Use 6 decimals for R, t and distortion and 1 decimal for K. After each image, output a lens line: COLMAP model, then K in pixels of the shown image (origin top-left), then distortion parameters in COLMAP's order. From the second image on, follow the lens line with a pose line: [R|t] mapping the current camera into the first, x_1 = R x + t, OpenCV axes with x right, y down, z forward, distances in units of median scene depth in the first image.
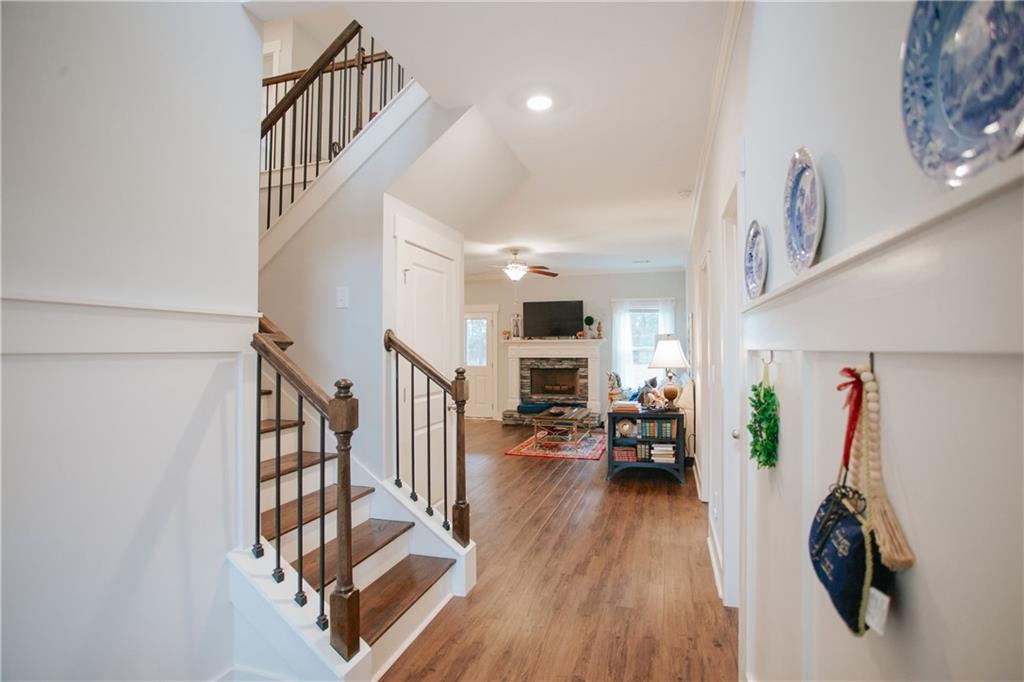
lens RADIAL K [[502.6, 0, 512.6], [0, 502.6, 339.1], [0, 0, 1]] dist [-0.059584, 0.021309]
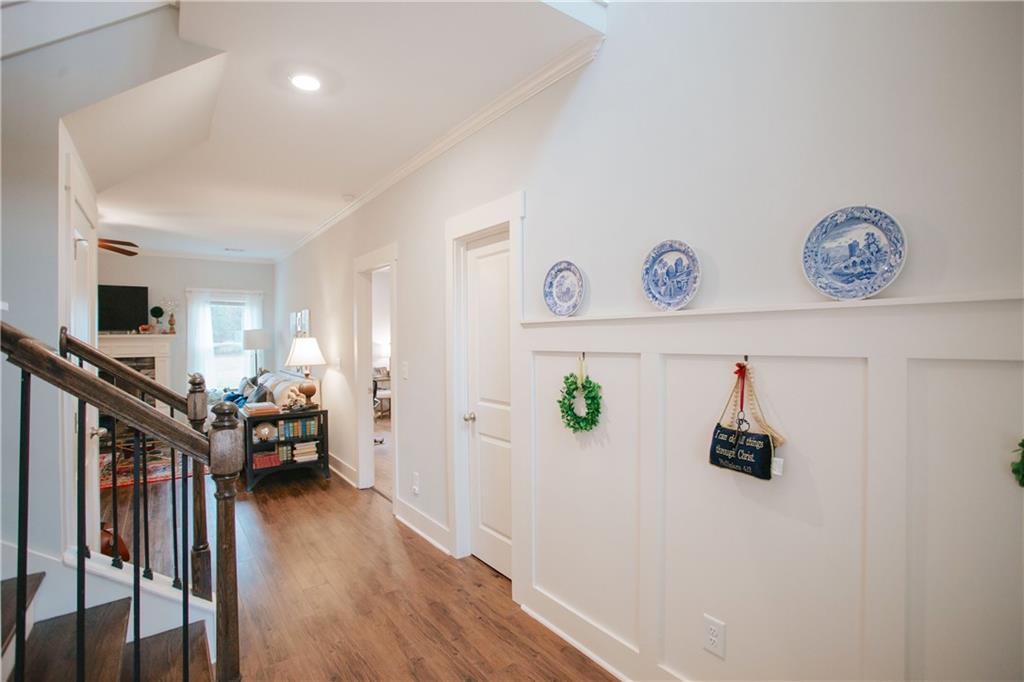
lens RADIAL K [[502.6, 0, 514.1], [0, 502.6, 339.1], [0, 0, 1]] dist [-0.059584, 0.021309]
pose [[0.596134, -0.002216, 0.802882, -0.242671], [-0.009270, 0.999911, 0.009642, -0.008480], [-0.802831, -0.013190, 0.596061, 0.079792]]
